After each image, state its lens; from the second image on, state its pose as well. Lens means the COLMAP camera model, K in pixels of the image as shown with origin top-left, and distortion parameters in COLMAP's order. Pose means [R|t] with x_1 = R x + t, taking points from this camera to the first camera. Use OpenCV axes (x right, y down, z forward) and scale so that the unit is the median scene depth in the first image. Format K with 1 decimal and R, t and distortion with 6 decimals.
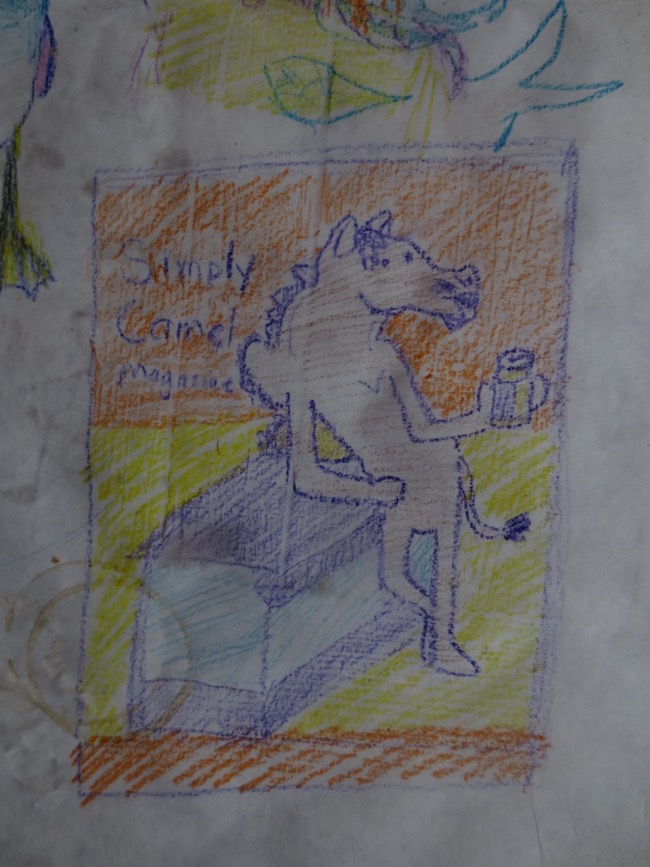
lens RADIAL K [[670.1, 0, 322.4], [0, 670.1, 435.0], [0, 0, 1]] dist [-0.054236, 0.018760]
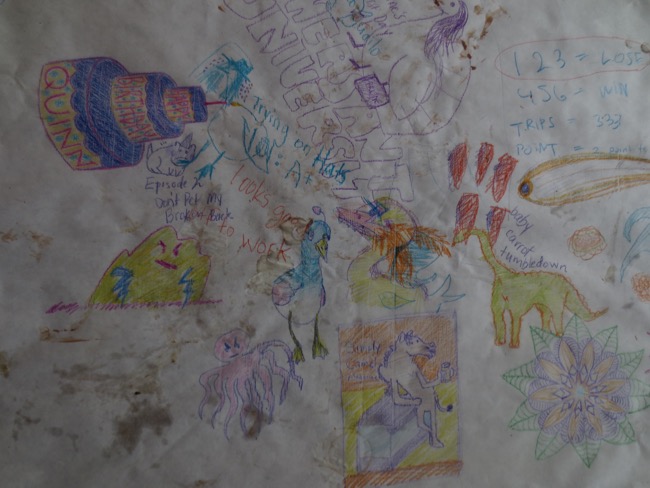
lens RADIAL K [[502.4, 0, 326.9], [0, 502.4, 243.4], [0, 0, 1]] dist [-0.054236, 0.018760]
pose [[0.988724, -0.050077, 0.141126, -0.799475], [0.067232, 0.990550, -0.119546, -0.524201], [-0.133806, 0.127687, 0.982747, -1.940555]]
